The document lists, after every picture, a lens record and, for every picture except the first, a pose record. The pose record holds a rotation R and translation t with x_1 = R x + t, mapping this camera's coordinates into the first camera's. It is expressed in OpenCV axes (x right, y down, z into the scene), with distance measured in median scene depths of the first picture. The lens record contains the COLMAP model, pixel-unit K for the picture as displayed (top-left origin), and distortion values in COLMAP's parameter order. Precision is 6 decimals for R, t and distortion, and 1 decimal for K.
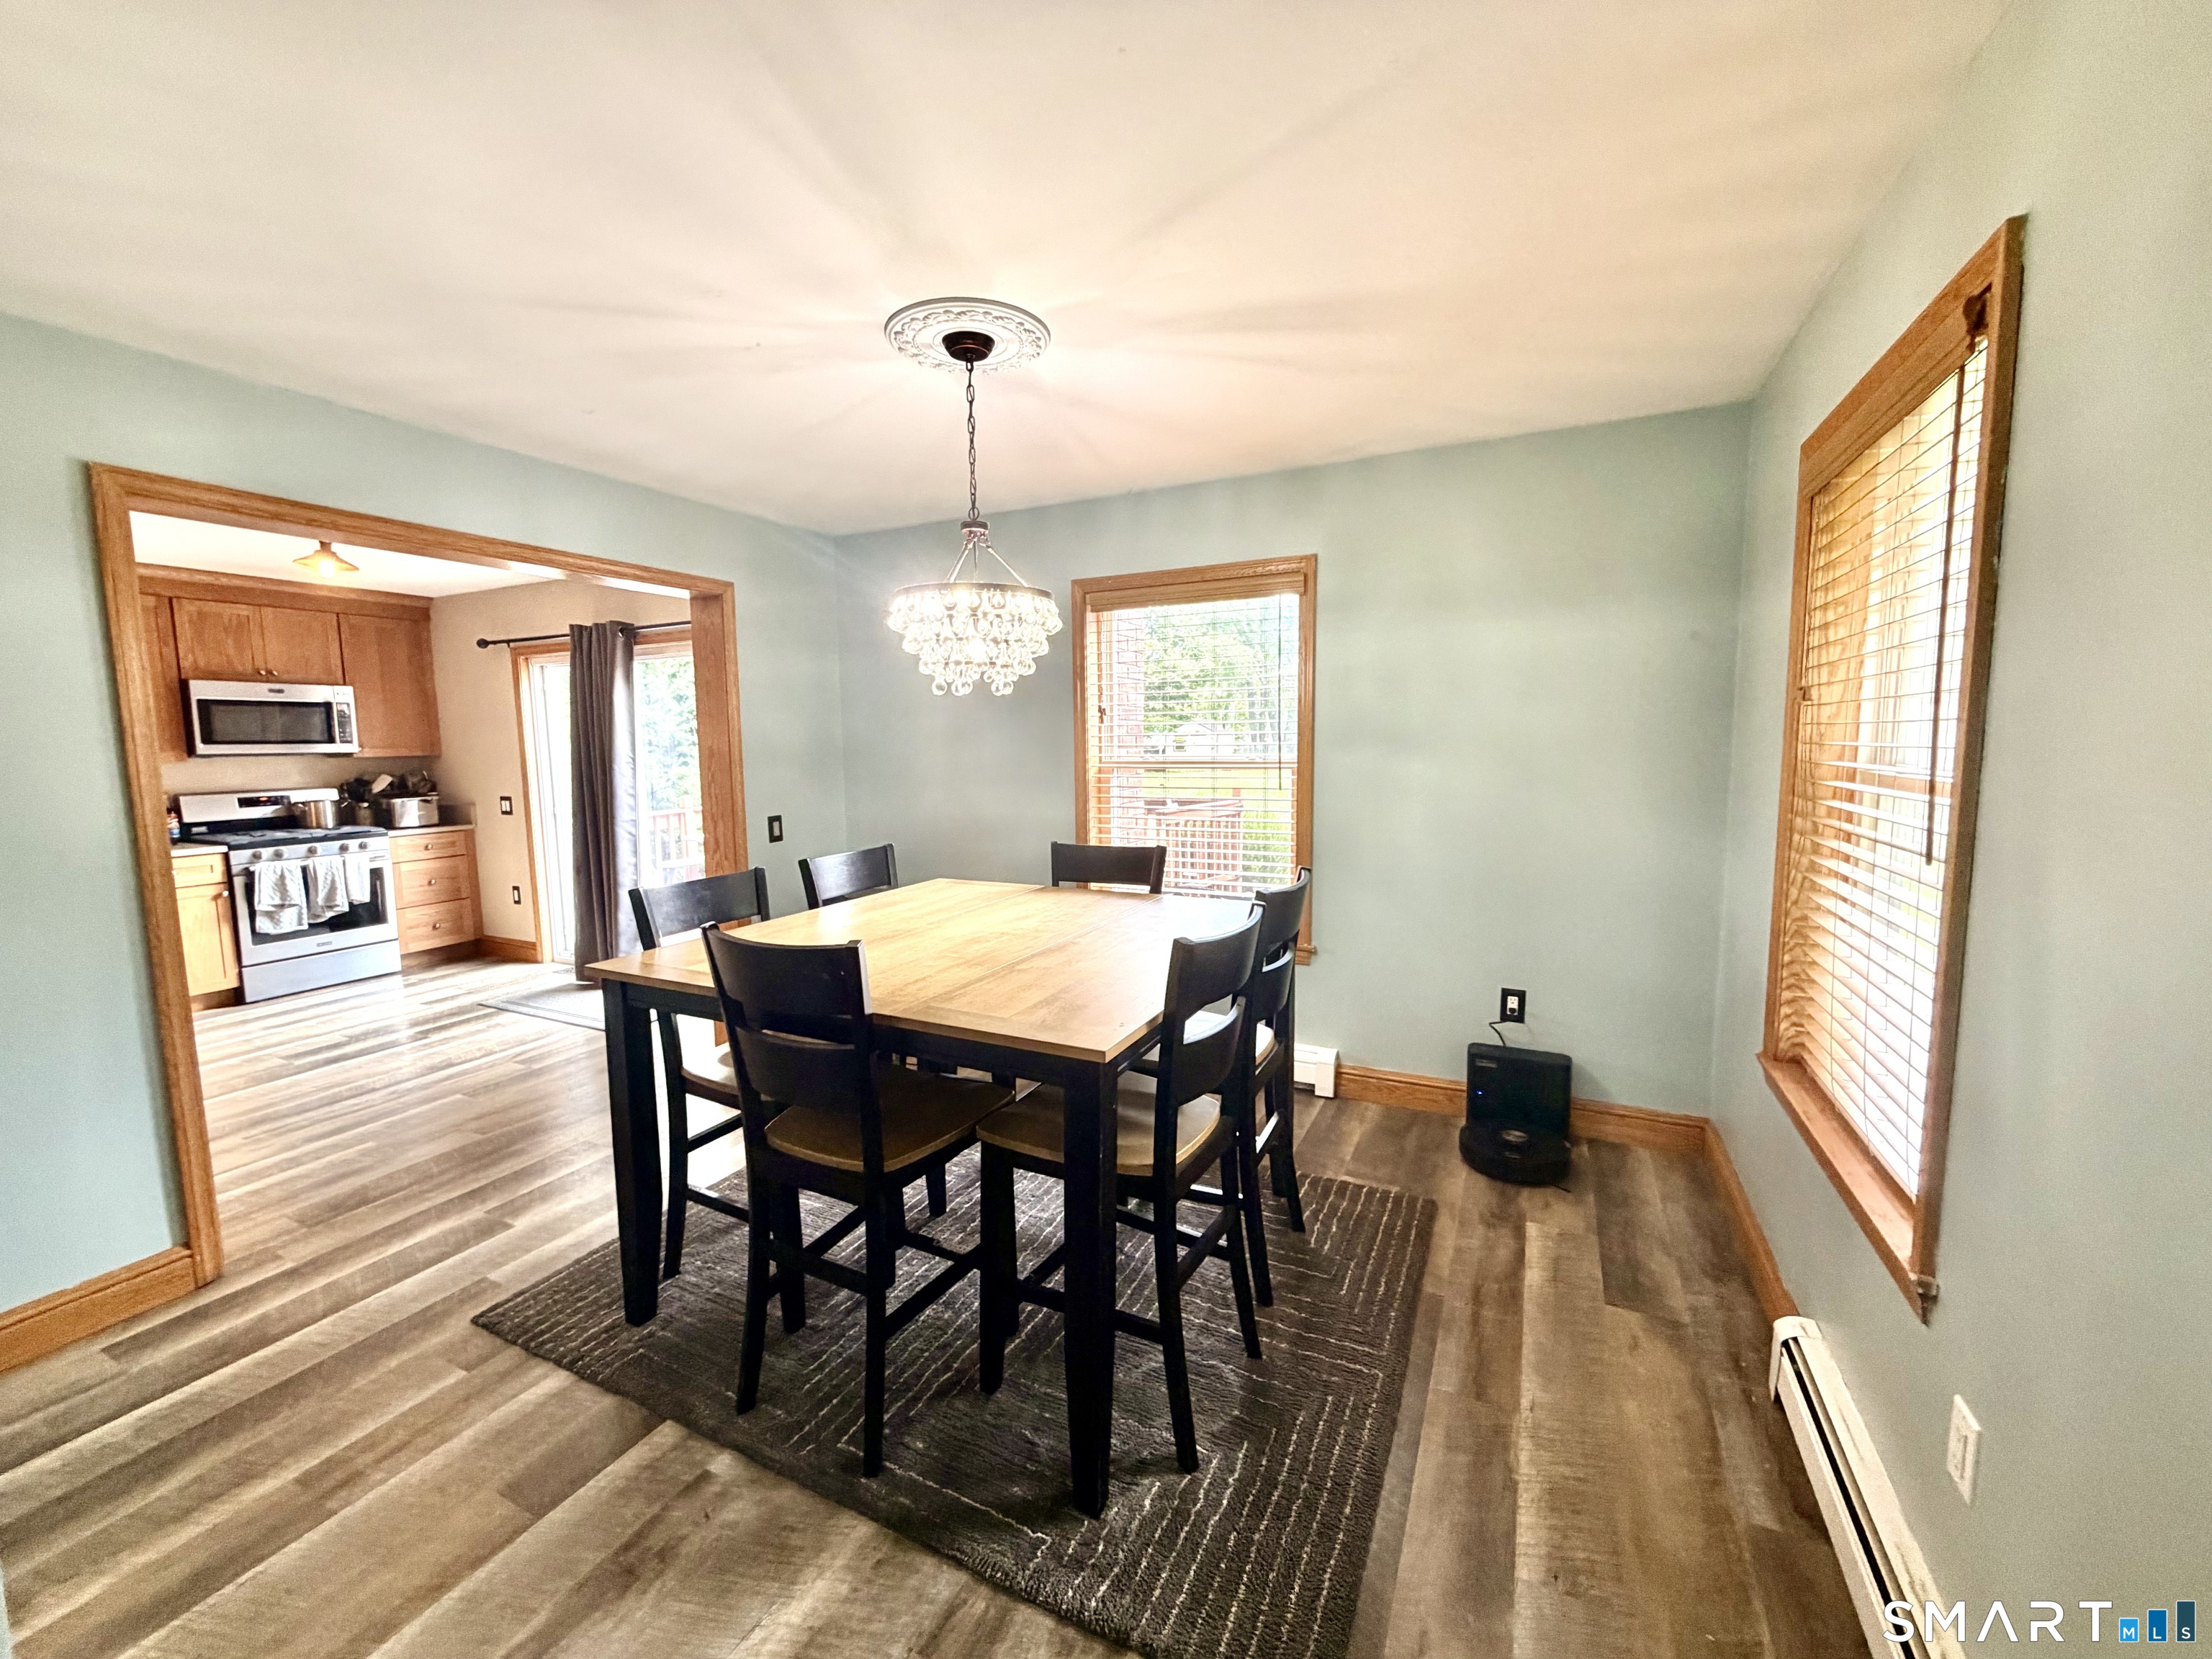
lens RADIAL K [[883.6, 0, 1100.4], [0, 883.6, 828.8], [0, 0, 1]] dist [-0.002344, -0.000614]
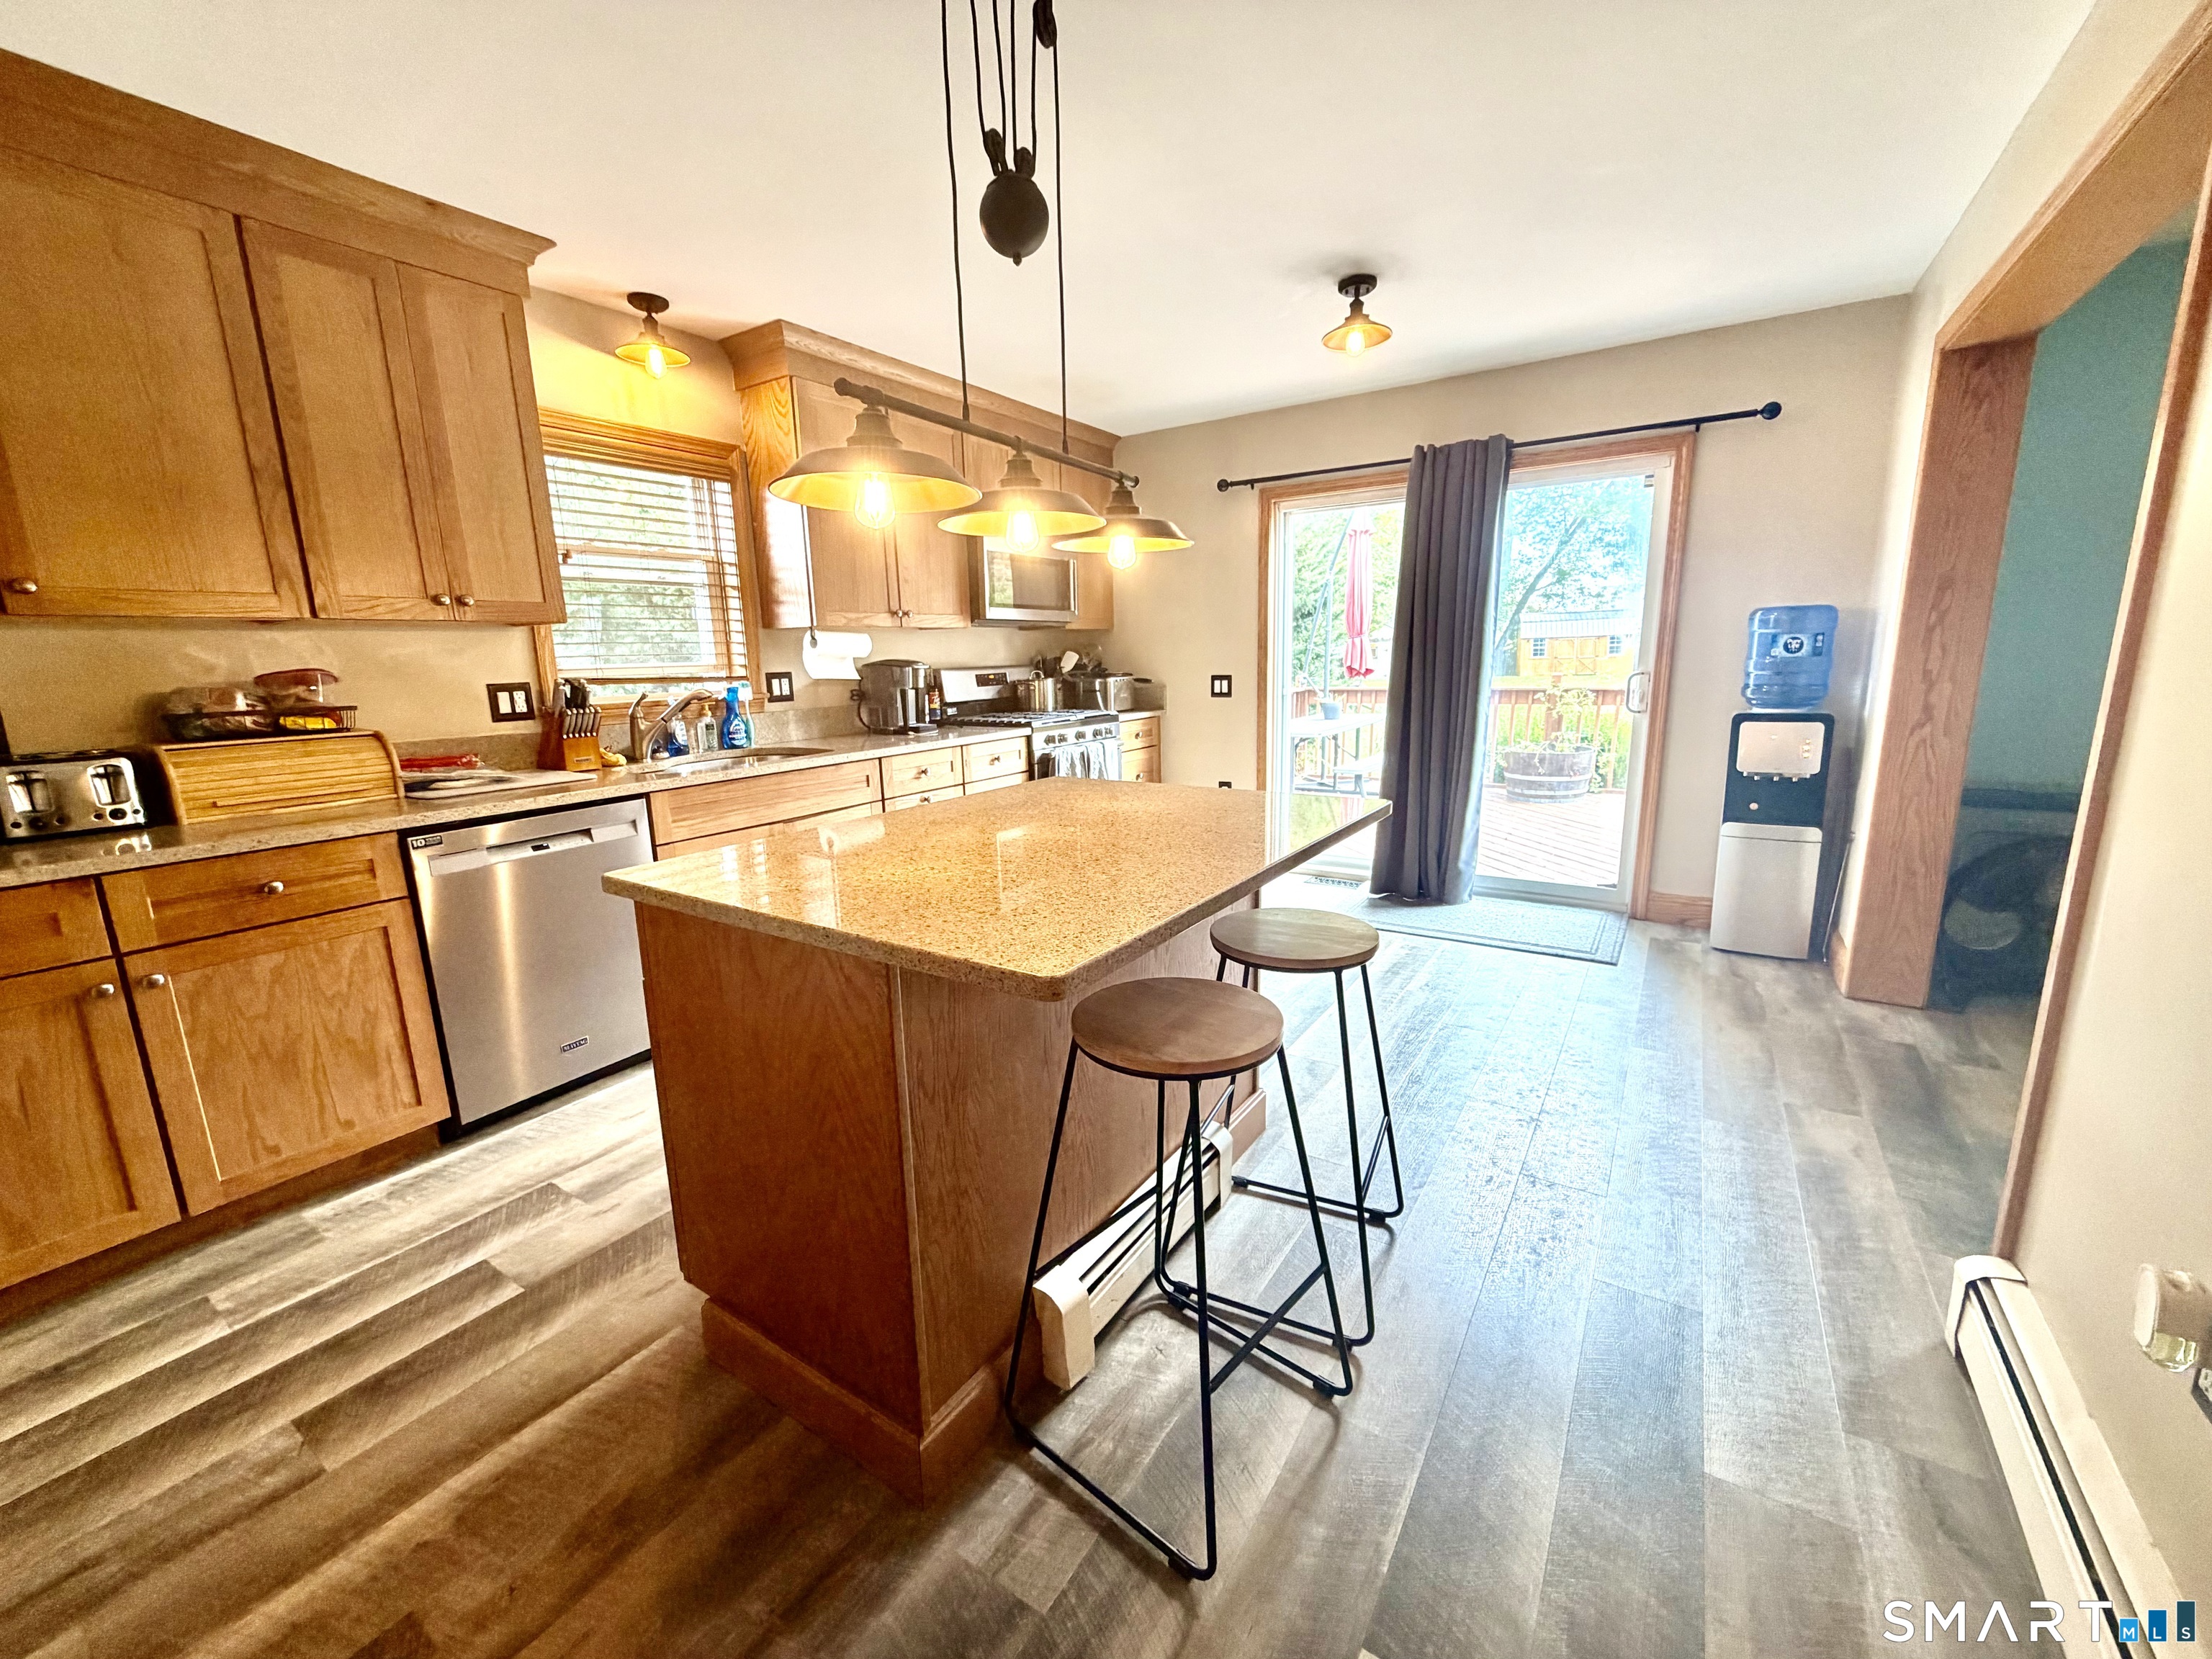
lens RADIAL K [[883.6, 0, 1100.4], [0, 883.6, 828.8], [0, 0, 1]] dist [-0.002344, -0.000614]
pose [[0.992291, 0.014045, -0.123135, -0.768591], [-0.002297, 0.995471, 0.095035, 0.032904], [0.123912, -0.094020, 0.987829, 0.156146]]
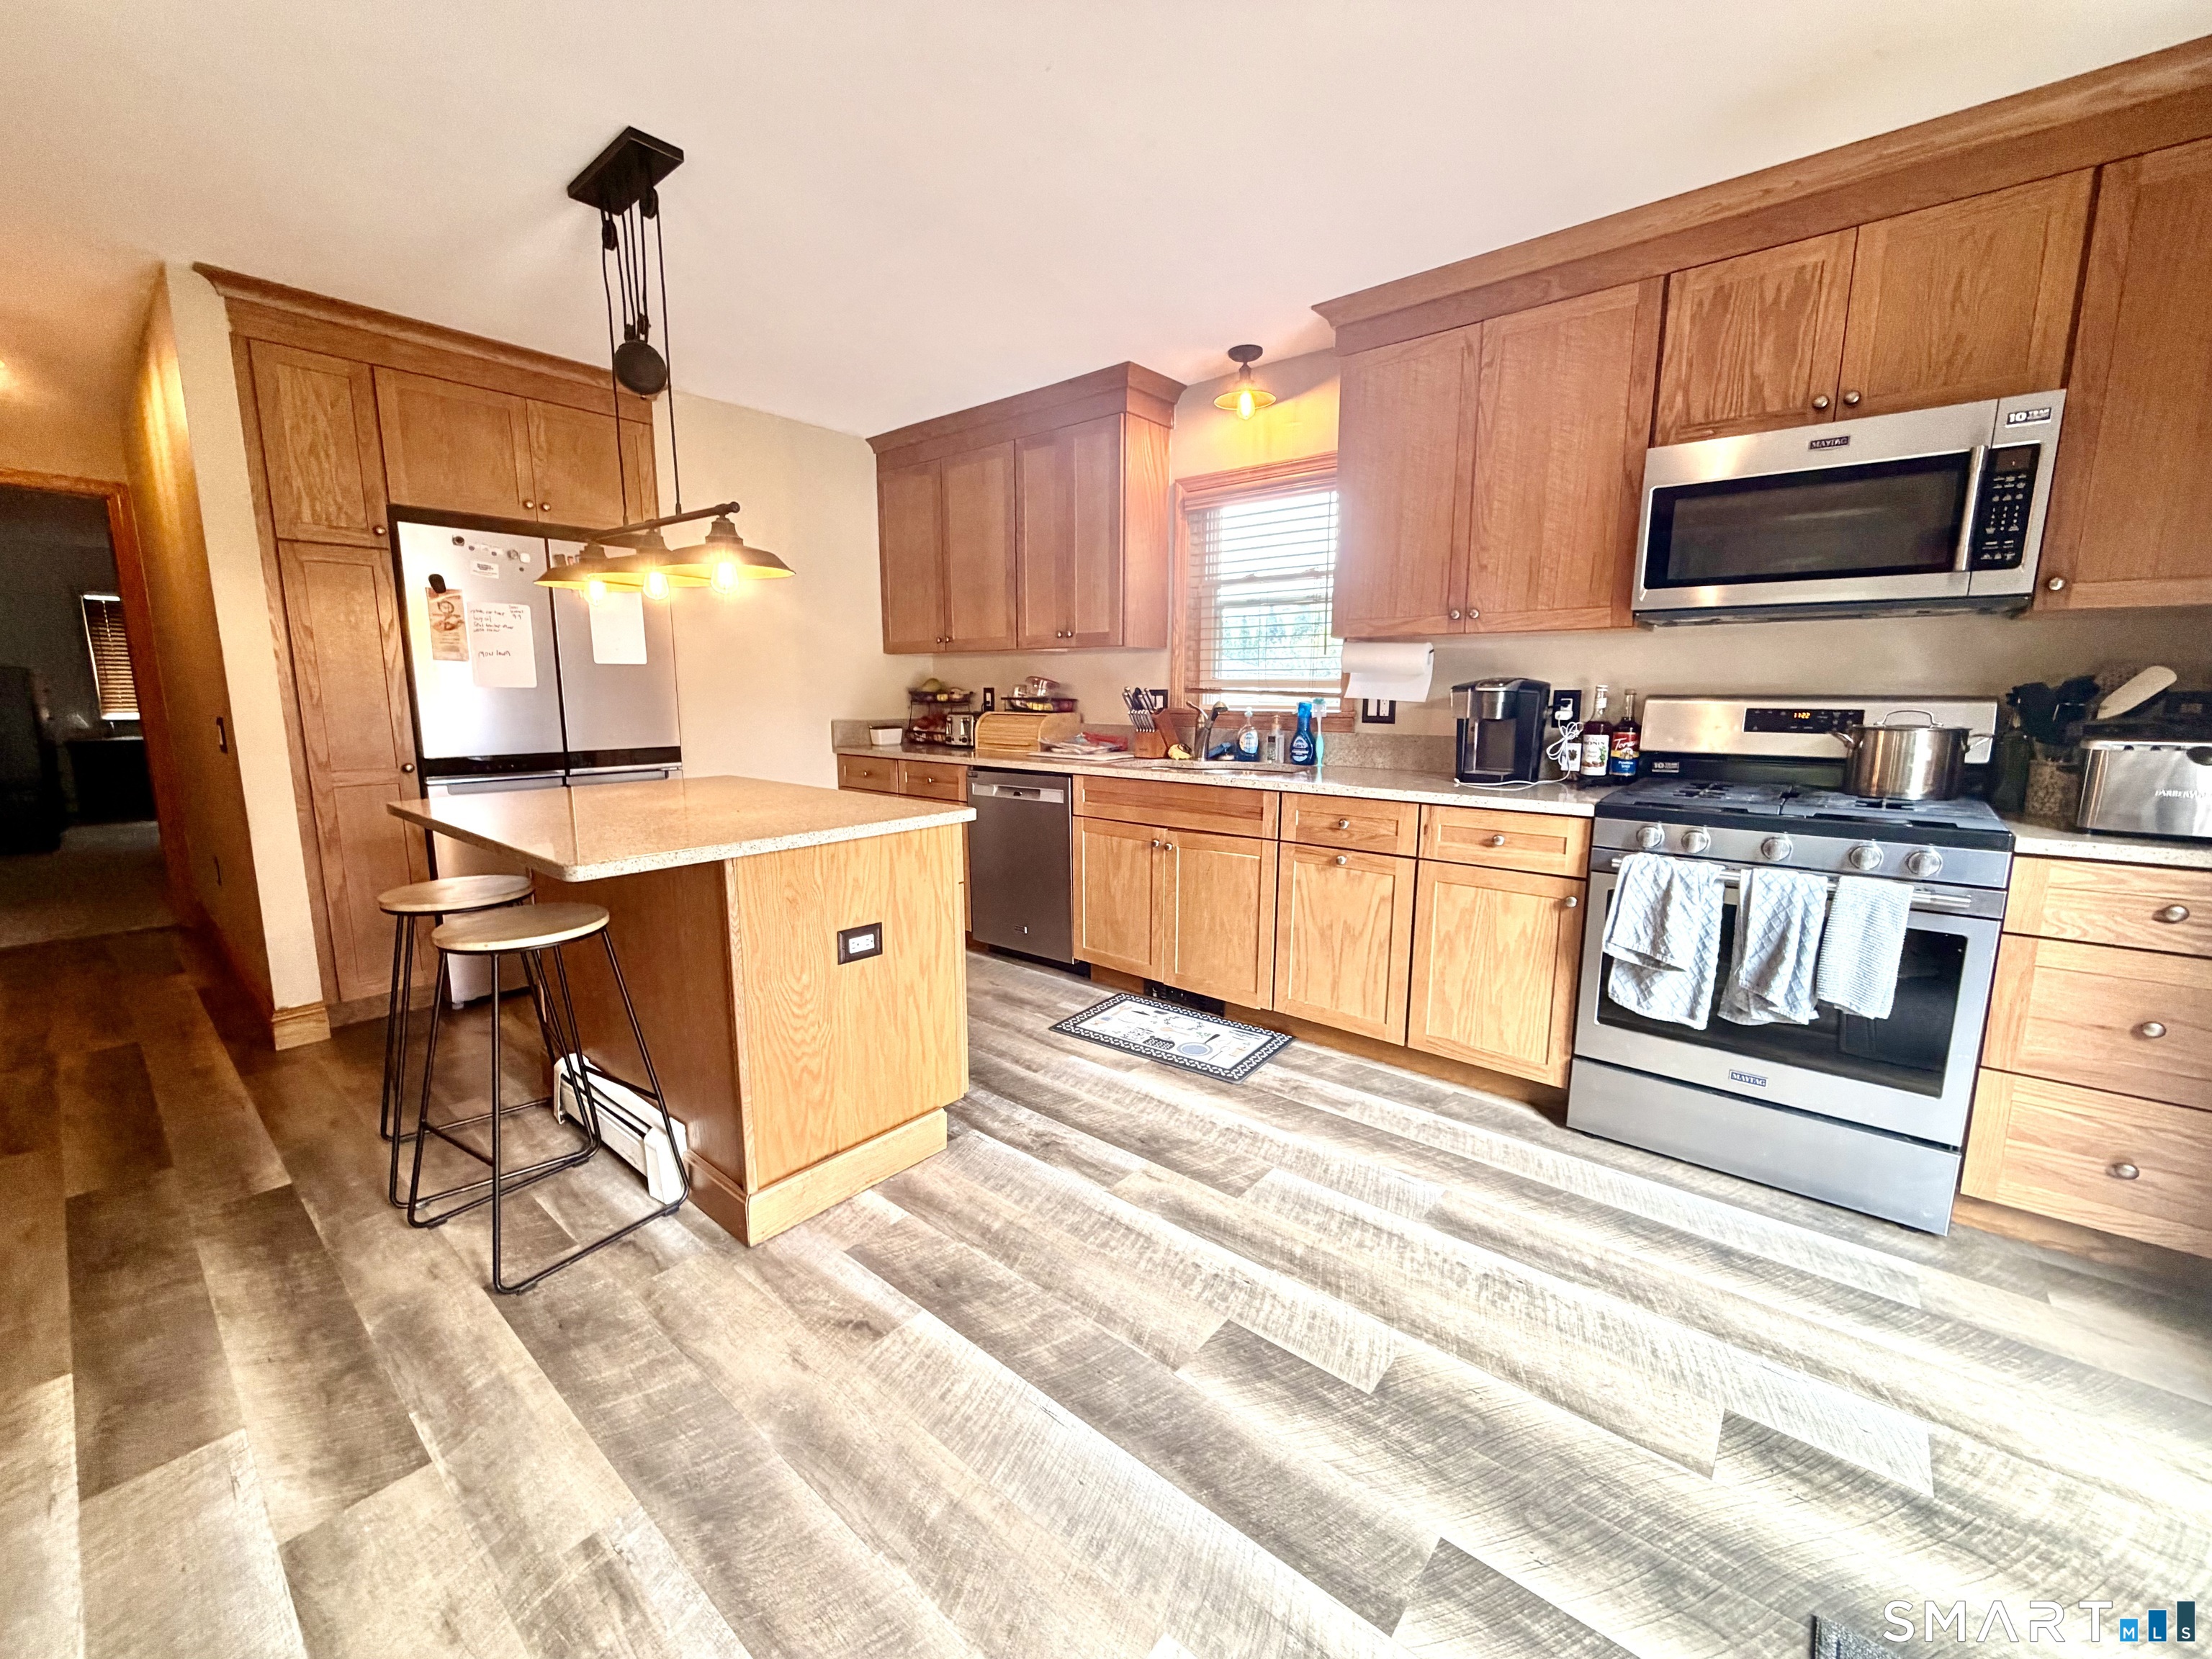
lens RADIAL K [[883.6, 0, 1100.4], [0, 883.6, 828.8], [0, 0, 1]] dist [-0.002344, -0.000614]
pose [[-0.240288, 0.168728, -0.955925, -0.448286], [-0.098866, 0.975402, 0.197018, -0.032418], [0.965654, 0.141849, -0.217696, 0.797758]]
